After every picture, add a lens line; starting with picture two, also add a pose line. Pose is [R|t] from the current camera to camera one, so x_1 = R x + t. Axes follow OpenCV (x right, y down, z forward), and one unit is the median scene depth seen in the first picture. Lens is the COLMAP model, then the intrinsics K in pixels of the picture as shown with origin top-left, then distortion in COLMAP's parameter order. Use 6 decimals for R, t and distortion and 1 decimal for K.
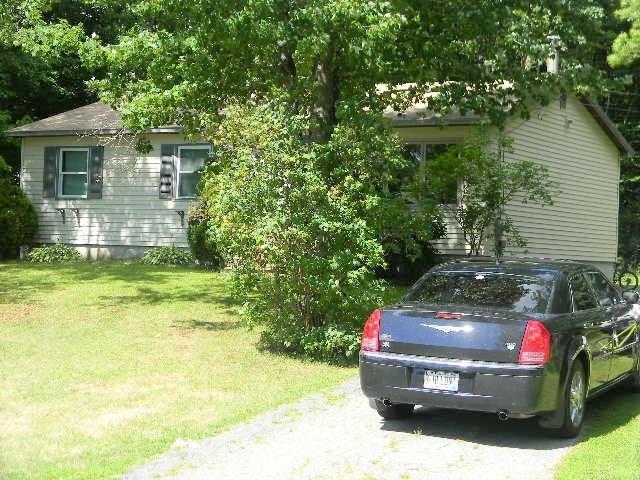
lens RADIAL K [[1236.6, 0, 320.0], [0, 1236.6, 240.0], [0, 0, 1]] dist [0.023366, -0.102770]
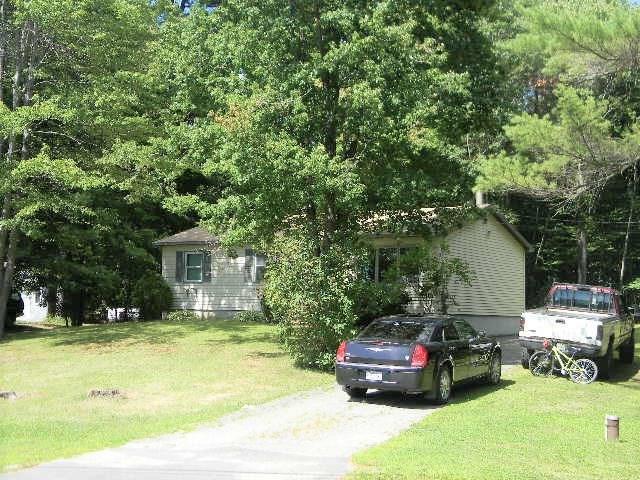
lens RADIAL K [[874.5, 0, 320.0], [0, 874.5, 240.0], [0, 0, 1]] dist [0.017080, 0.002515]
pose [[0.998510, -0.017757, -0.051601, 0.045601], [0.013936, 0.997199, -0.073484, -0.001917], [0.052761, 0.072655, 0.995961, -0.235023]]
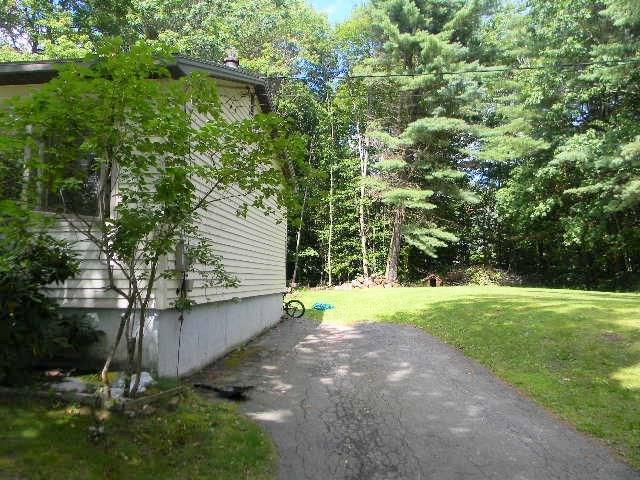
lens RADIAL K [[516.1, 0, 320.0], [0, 516.1, 240.0], [0, 0, 1]] dist [0.003006, -0.001877]
pose [[0.898568, 0.014321, 0.438600, 0.112454], [0.009315, 0.998620, -0.051691, -0.006204], [-0.438735, 0.050533, 0.897195, 0.879442]]
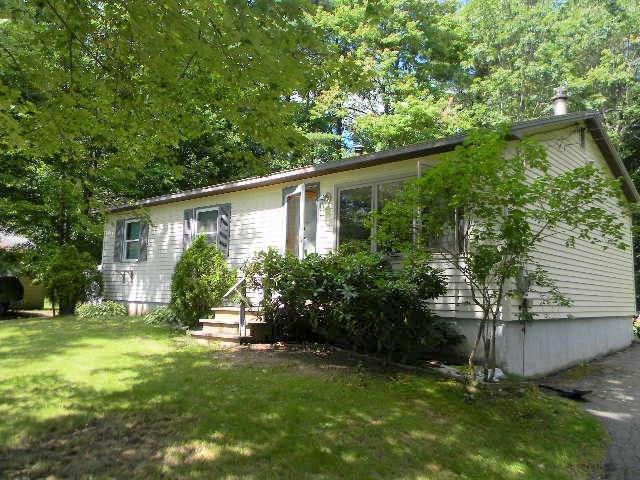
lens RADIAL K [[516.1, 0, 320.0], [0, 516.1, 240.0], [0, 0, 1]] dist [0.003006, -0.001877]
pose [[0.983919, -0.024085, -0.176982, 0.096205], [0.005749, 0.994624, -0.103395, -0.003609], [0.178521, 0.100715, 0.978768, 0.797169]]
